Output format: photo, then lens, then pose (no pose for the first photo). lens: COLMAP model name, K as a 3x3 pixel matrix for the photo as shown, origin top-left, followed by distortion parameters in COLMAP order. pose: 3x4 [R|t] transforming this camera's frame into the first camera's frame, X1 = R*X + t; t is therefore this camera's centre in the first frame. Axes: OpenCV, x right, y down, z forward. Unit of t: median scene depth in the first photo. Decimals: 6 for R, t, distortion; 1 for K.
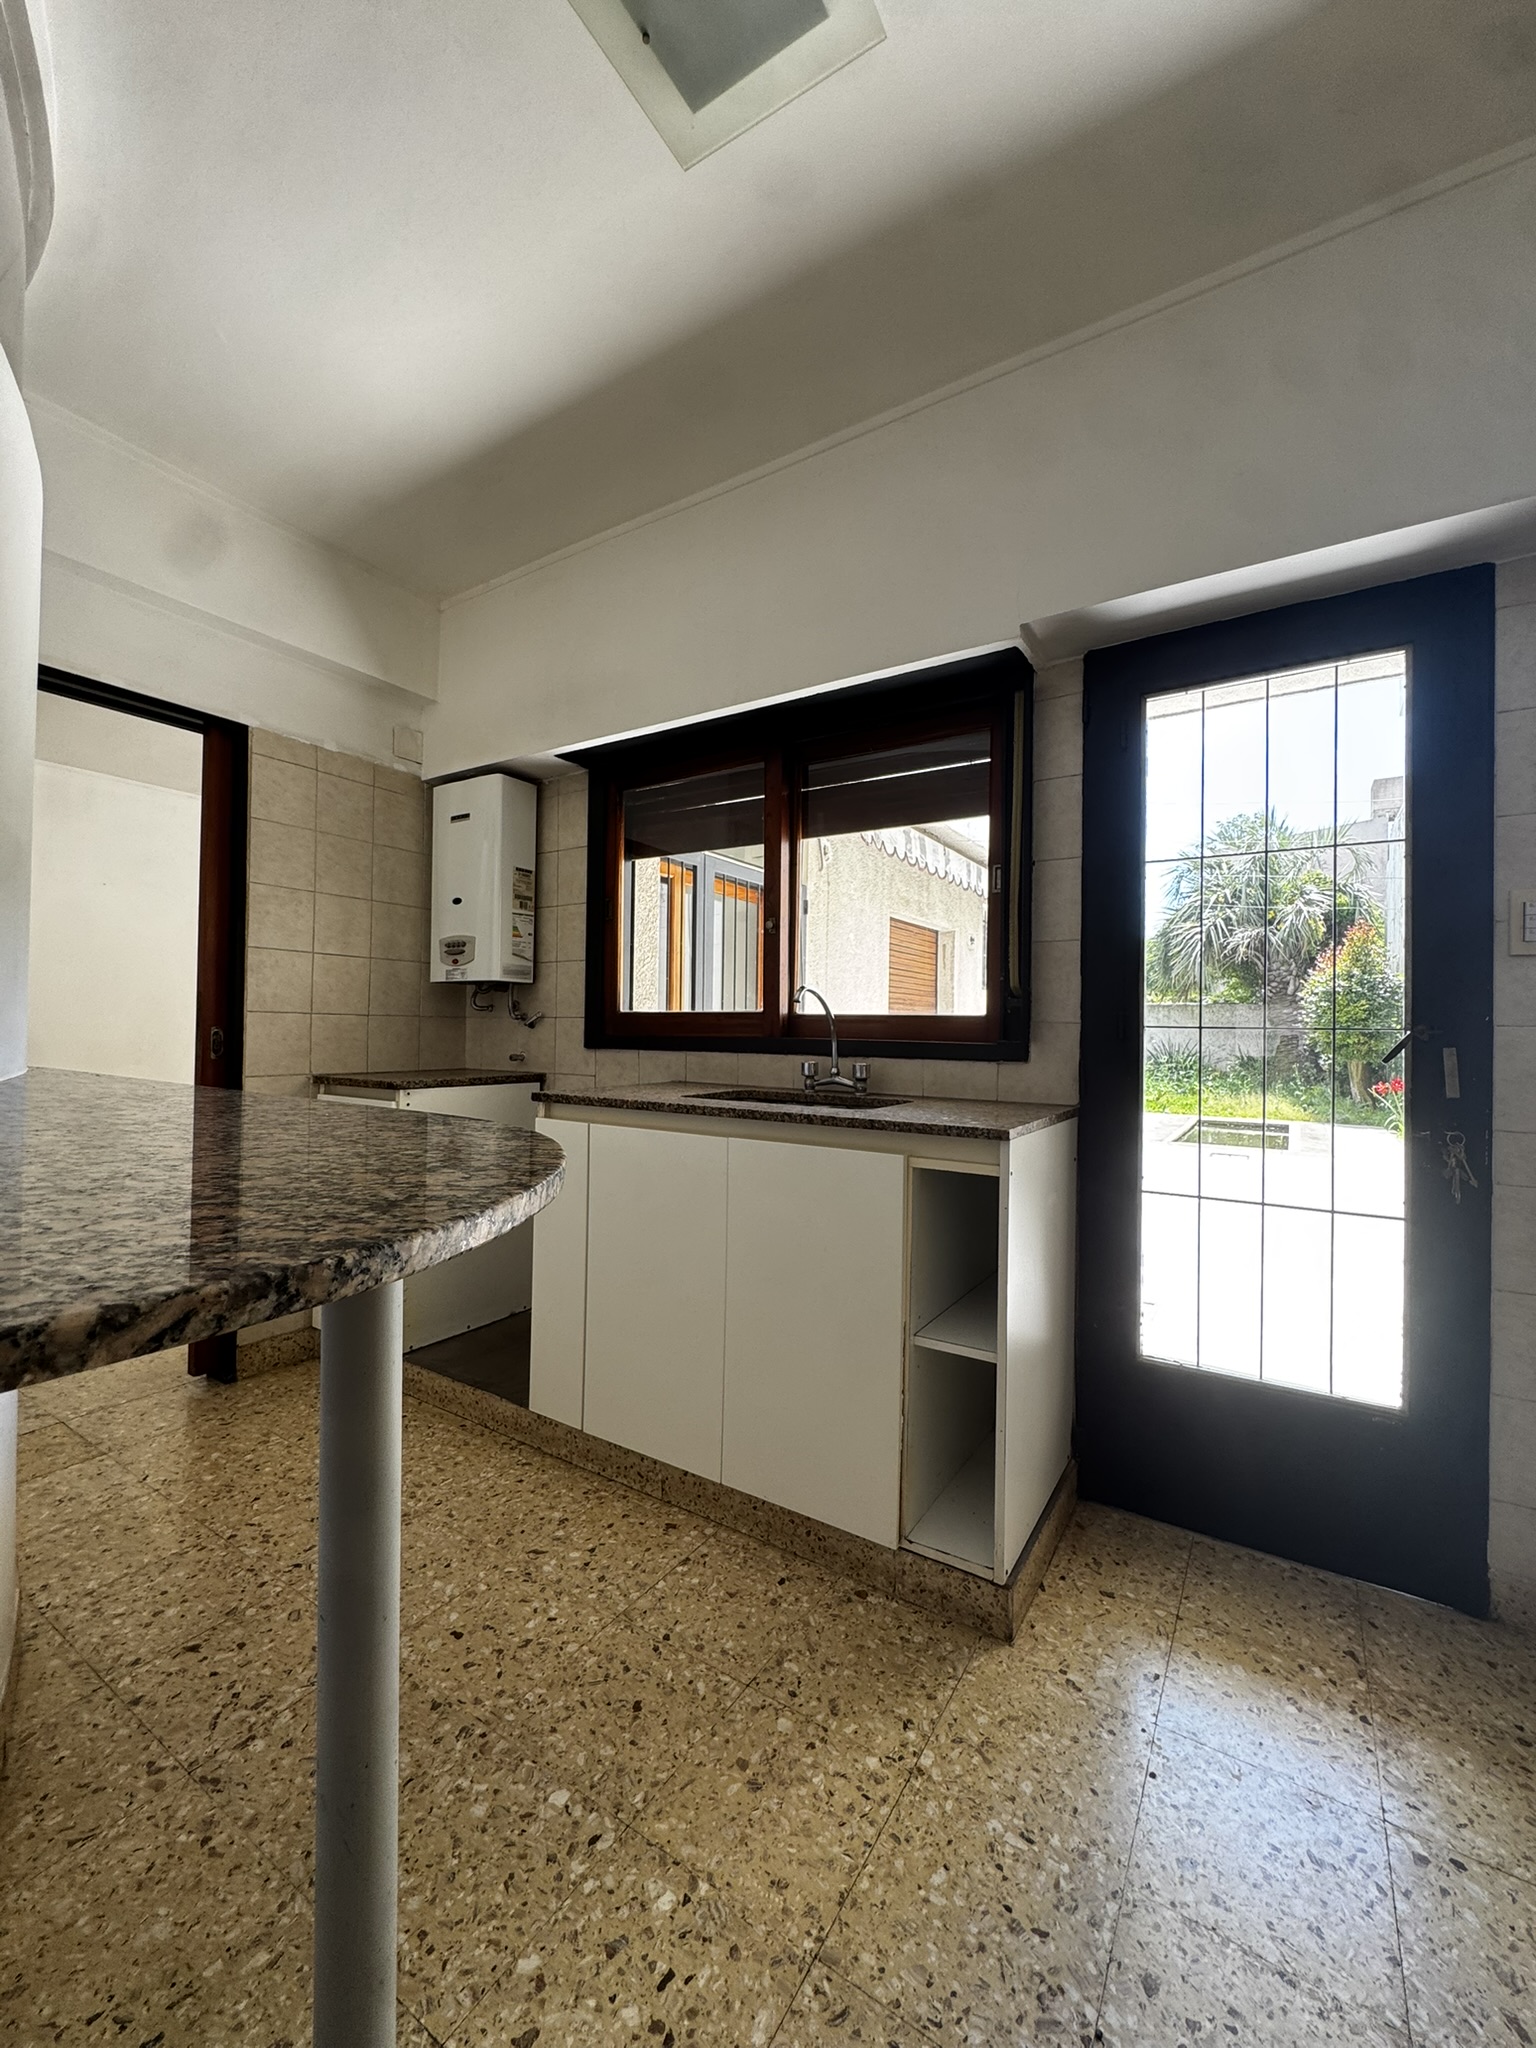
lens RADIAL K [[825.8, 0, 775.1], [0, 825.8, 1027.3], [0, 0, 1]] dist [-0.007743, 0.000906]
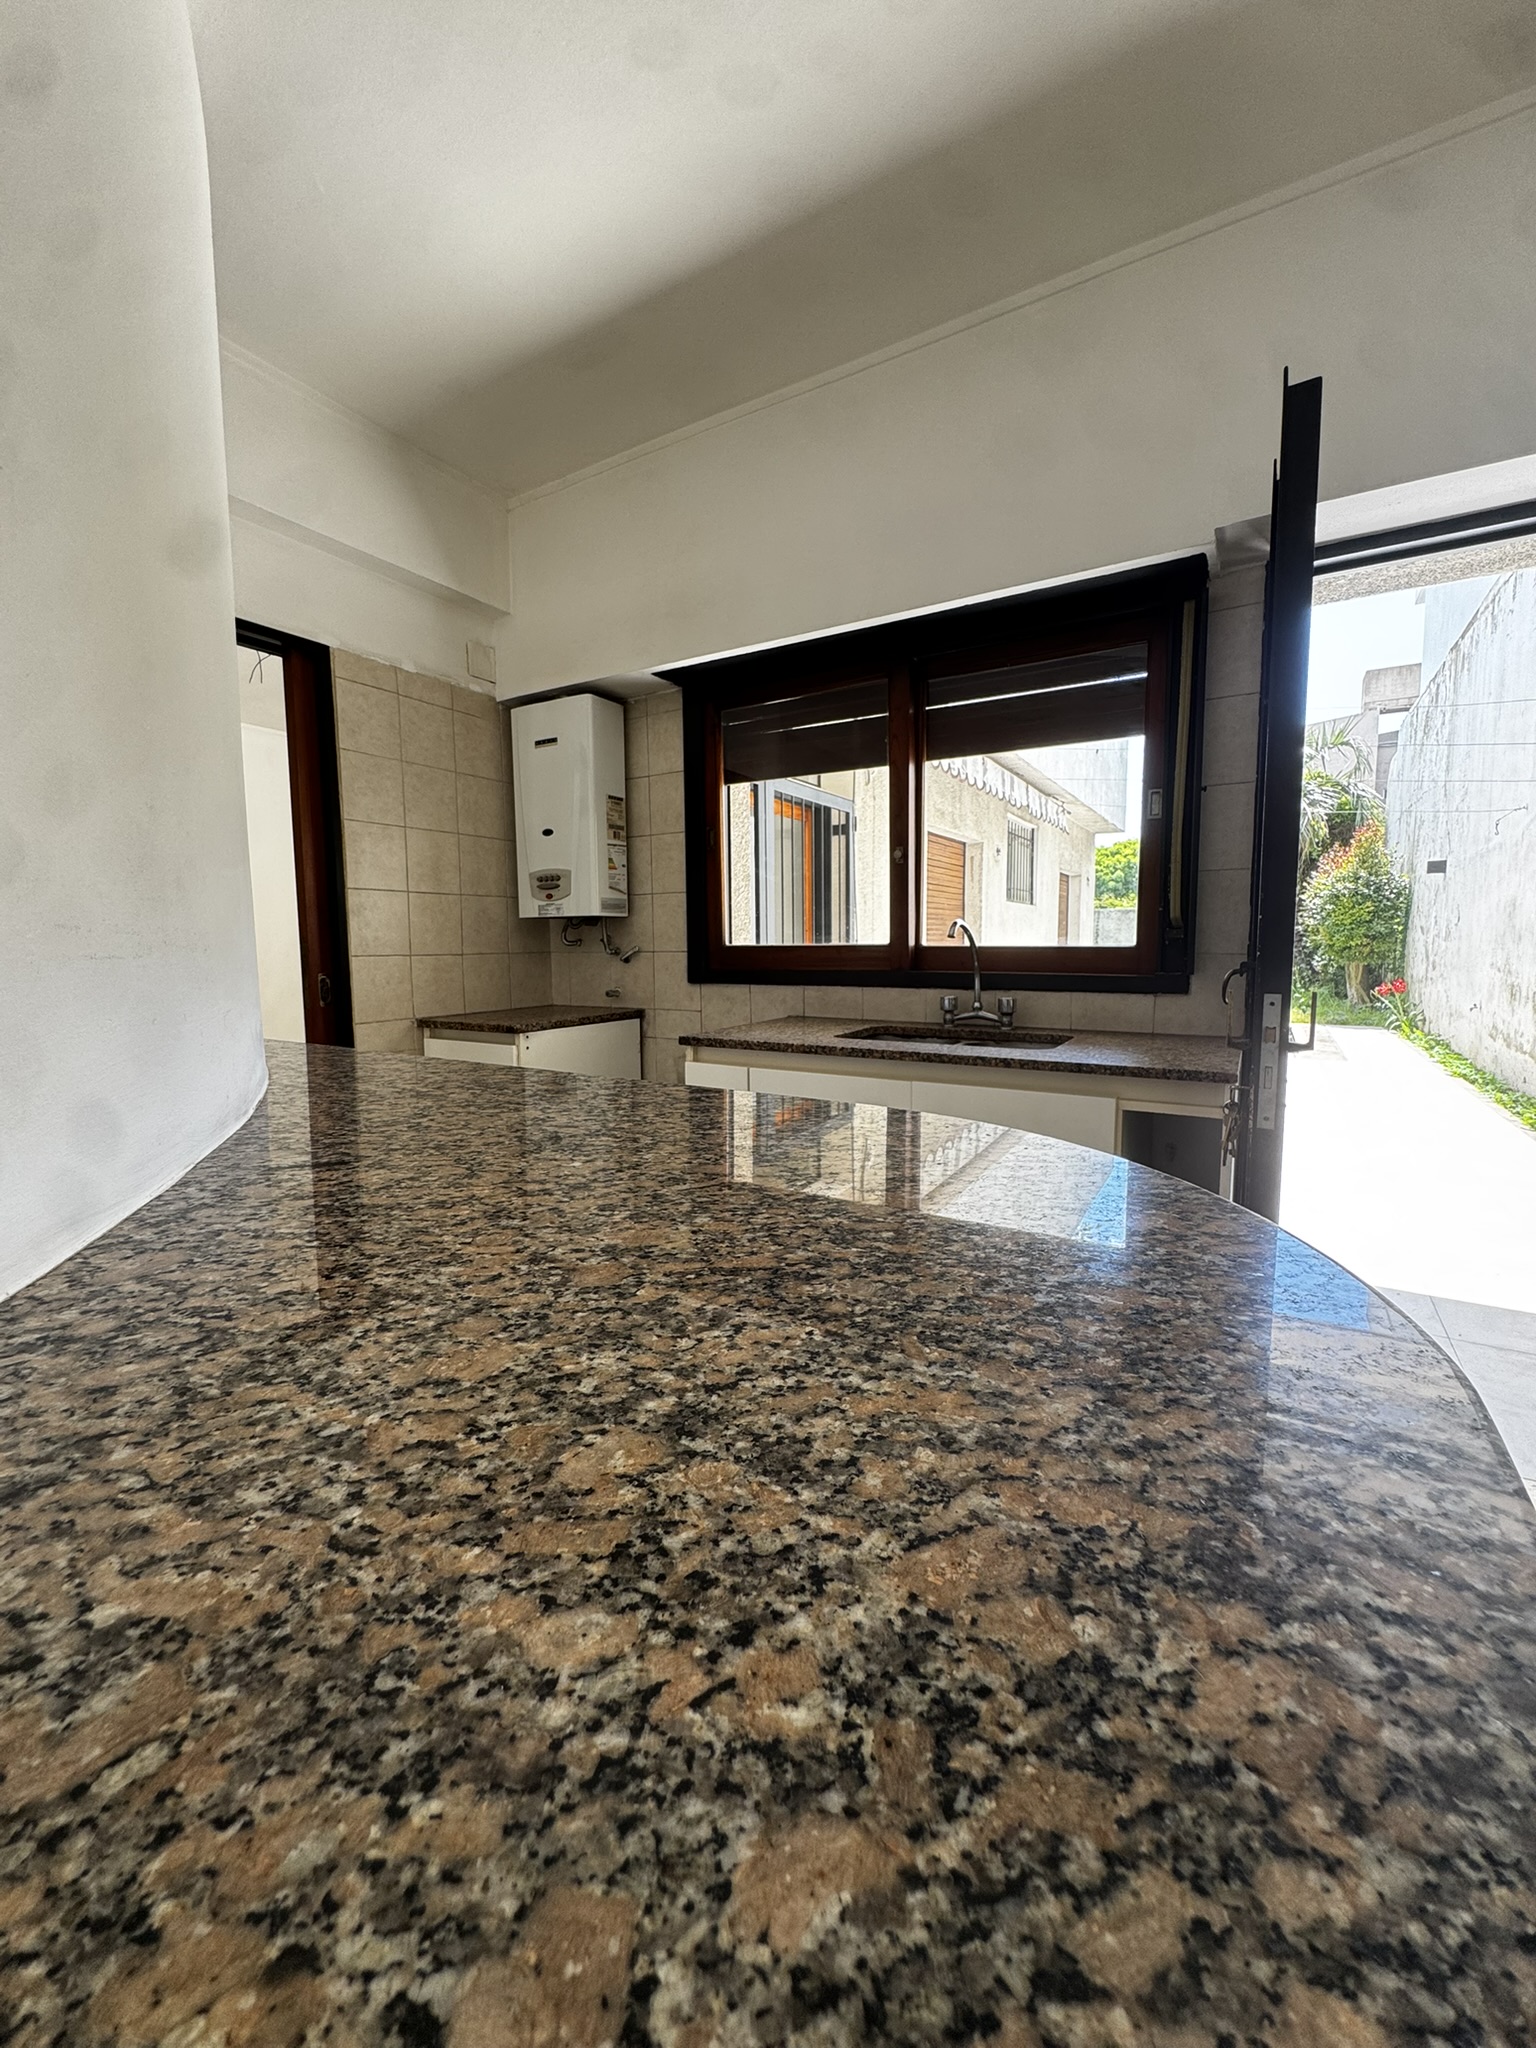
lens RADIAL K [[825.8, 0, 763.8], [0, 825.8, 1022.6], [0, 0, 1]] dist [-0.007743, 0.000906]
pose [[0.999392, -0.025772, 0.023497, -0.180571], [0.023198, 0.994316, 0.103909, -0.030267], [-0.026042, -0.103300, 0.994309, 0.023188]]
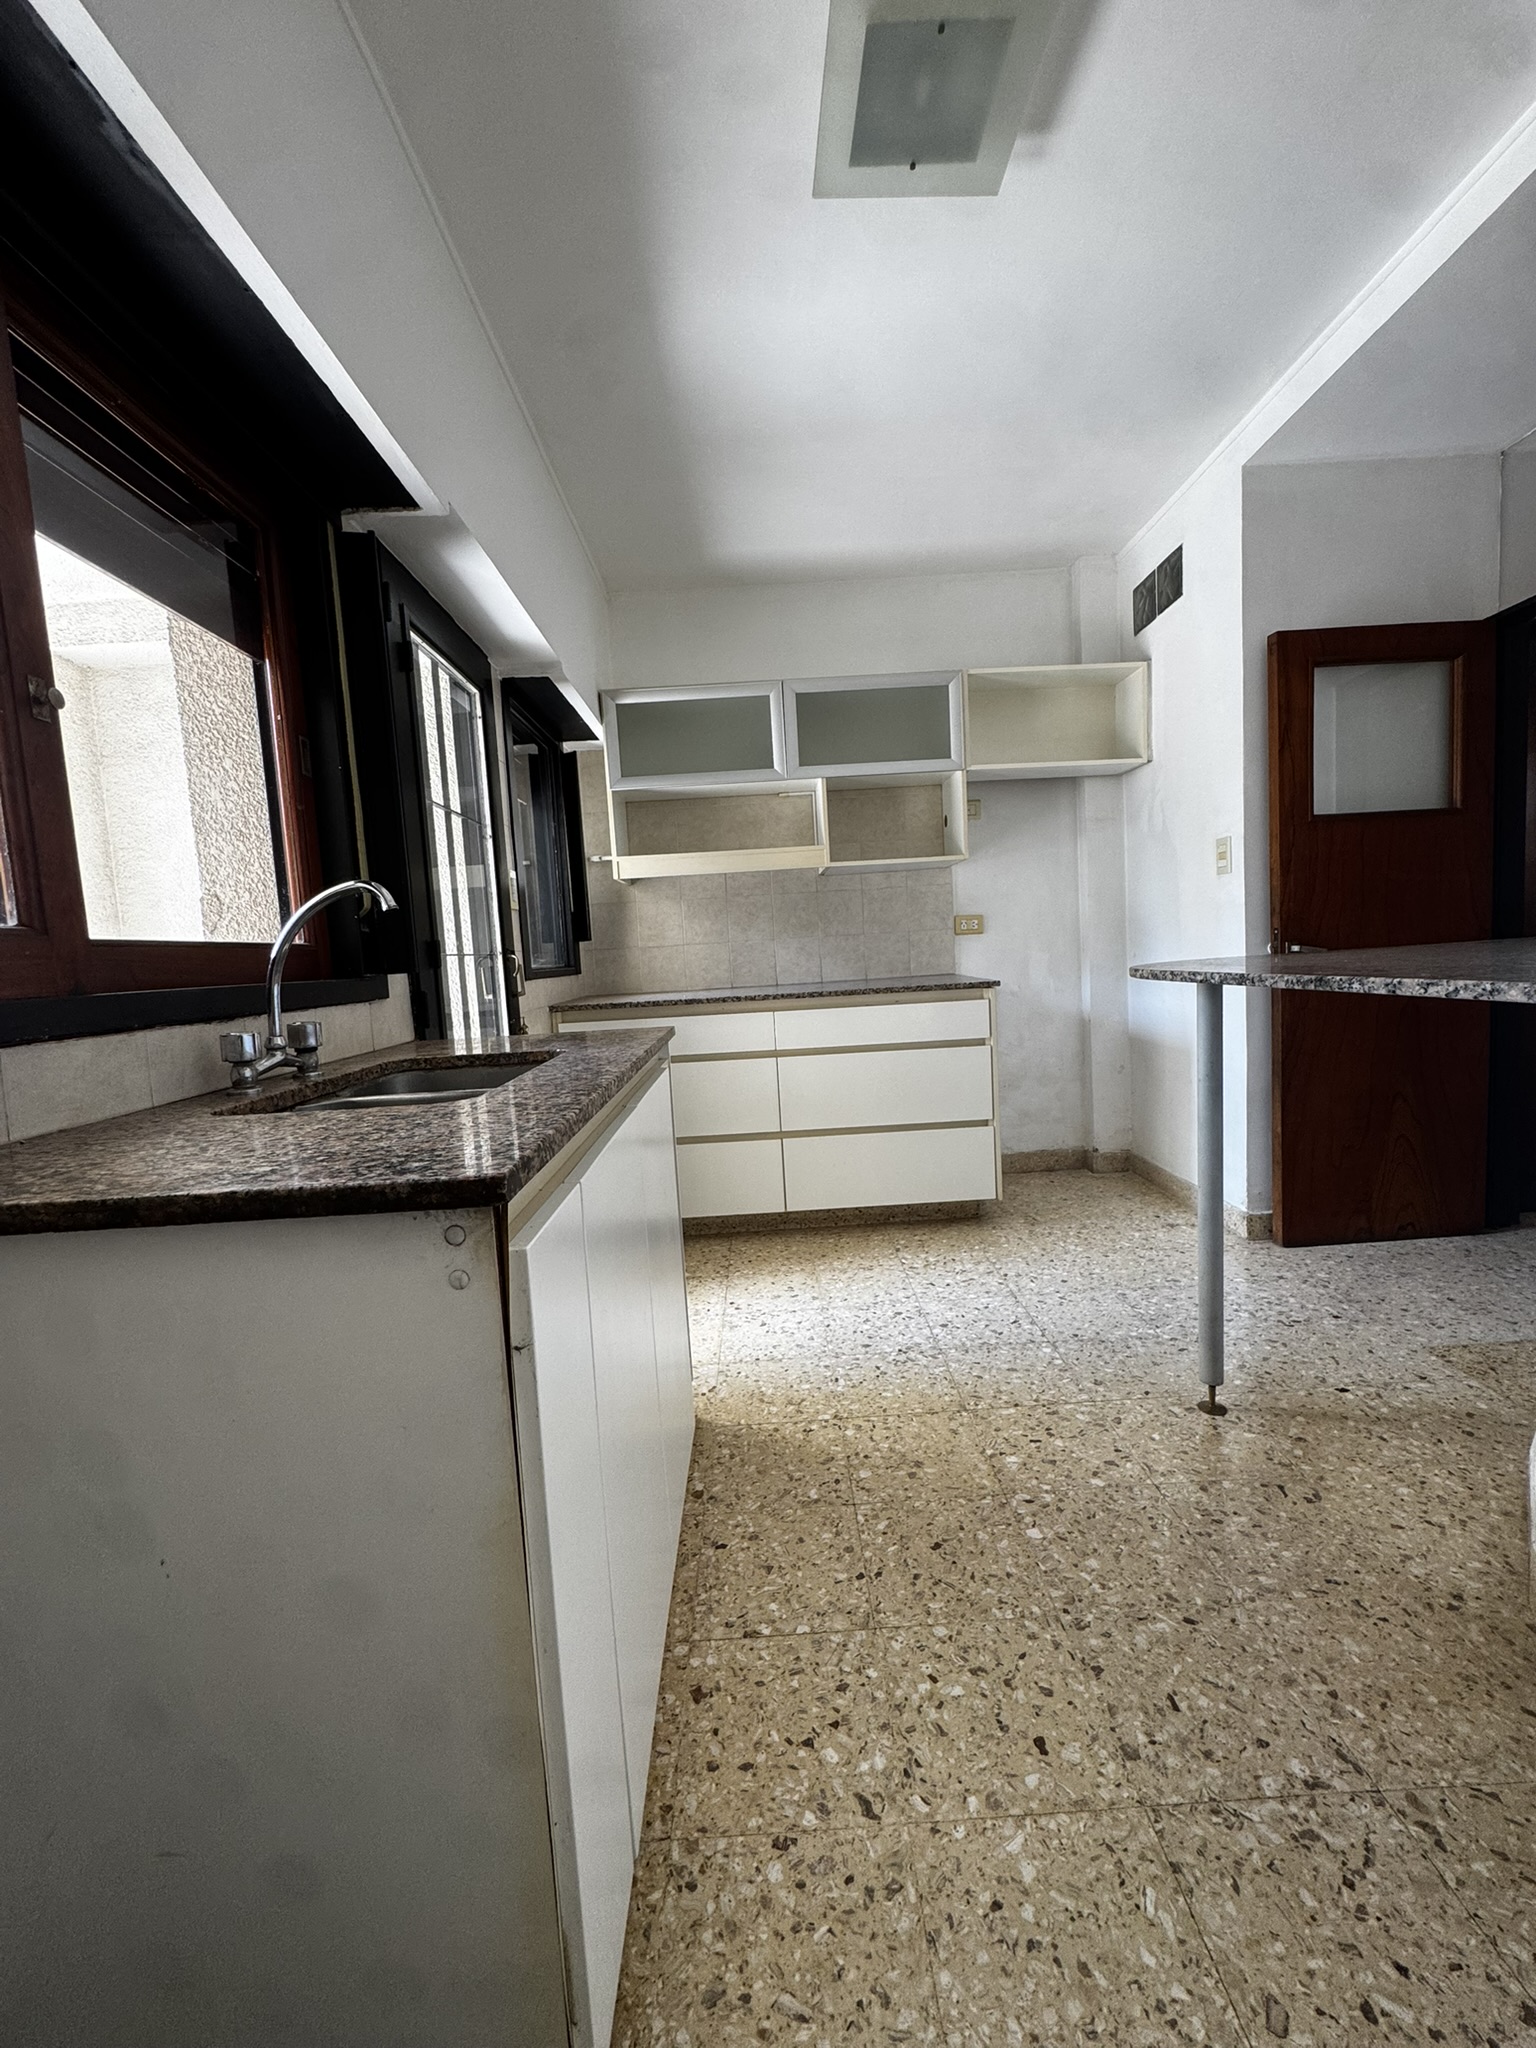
lens RADIAL K [[825.8, 0, 770.3], [0, 825.8, 1031.6], [0, 0, 1]] dist [-0.007743, 0.000906]
pose [[-0.546640, -0.066136, 0.834752, -0.480831], [0.048848, 0.992660, 0.110635, 0.002709], [-0.835942, 0.101253, -0.539397, 0.891765]]
